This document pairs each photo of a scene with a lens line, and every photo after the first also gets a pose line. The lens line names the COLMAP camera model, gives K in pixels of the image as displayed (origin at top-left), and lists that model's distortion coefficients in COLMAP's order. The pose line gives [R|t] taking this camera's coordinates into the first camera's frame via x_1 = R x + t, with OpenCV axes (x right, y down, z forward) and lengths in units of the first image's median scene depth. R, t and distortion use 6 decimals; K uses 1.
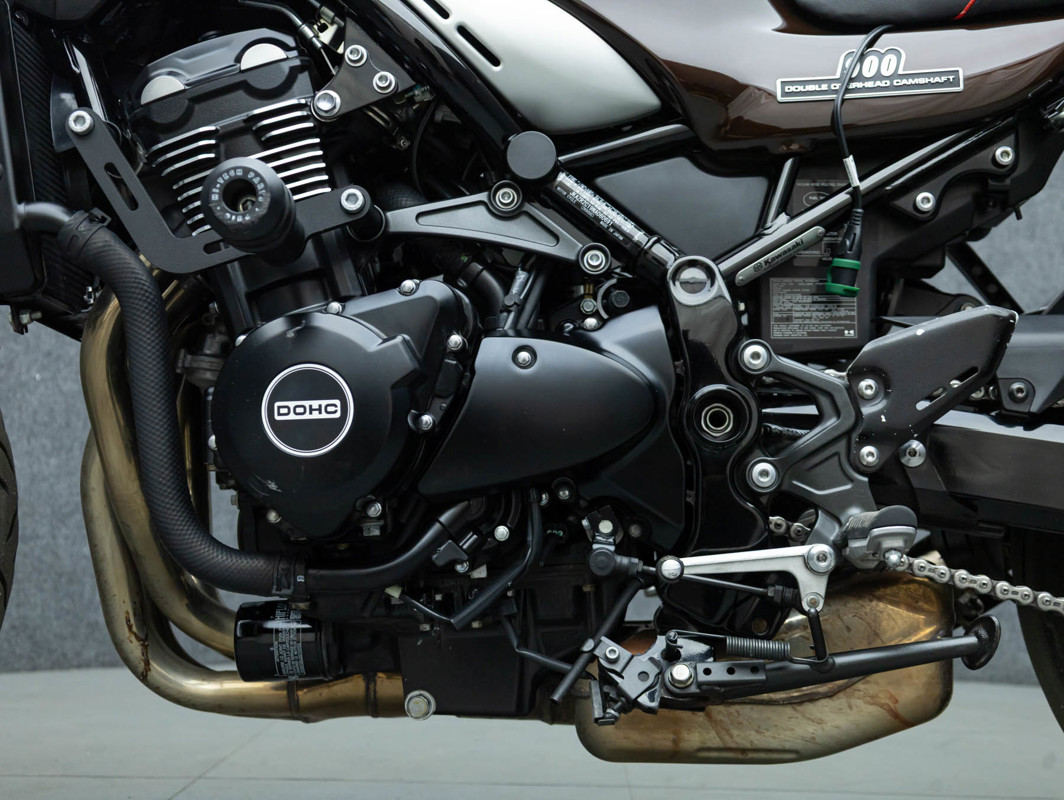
lens RADIAL K [[1505.5, 0, 535.6], [0, 1505.5, 402.2], [0, 0, 1]] dist [0.031013, 0.033265]
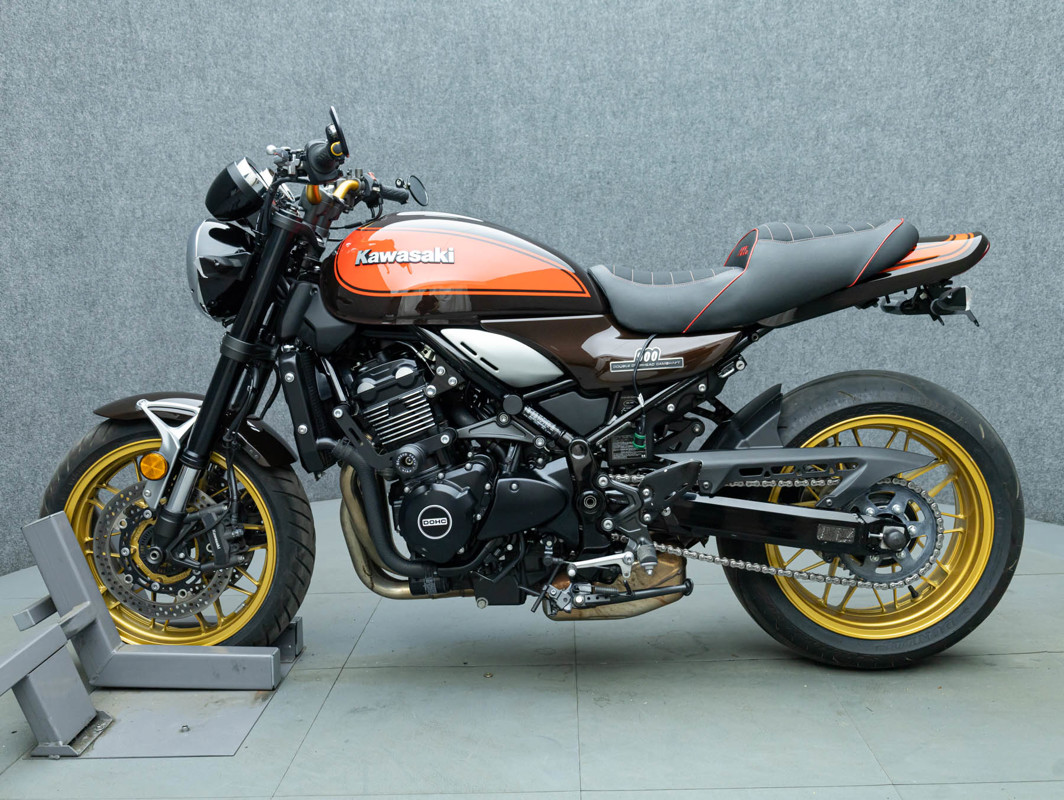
lens RADIAL K [[972.2, 0, 540.1], [0, 972.2, 402.1], [0, 0, 1]] dist [-0.007127, 0.011194]
pose [[0.998695, -0.051041, -0.001909, 0.045403], [0.050345, 0.977421, 0.205218, -0.490543], [-0.008609, -0.205046, 0.978715, -0.584002]]
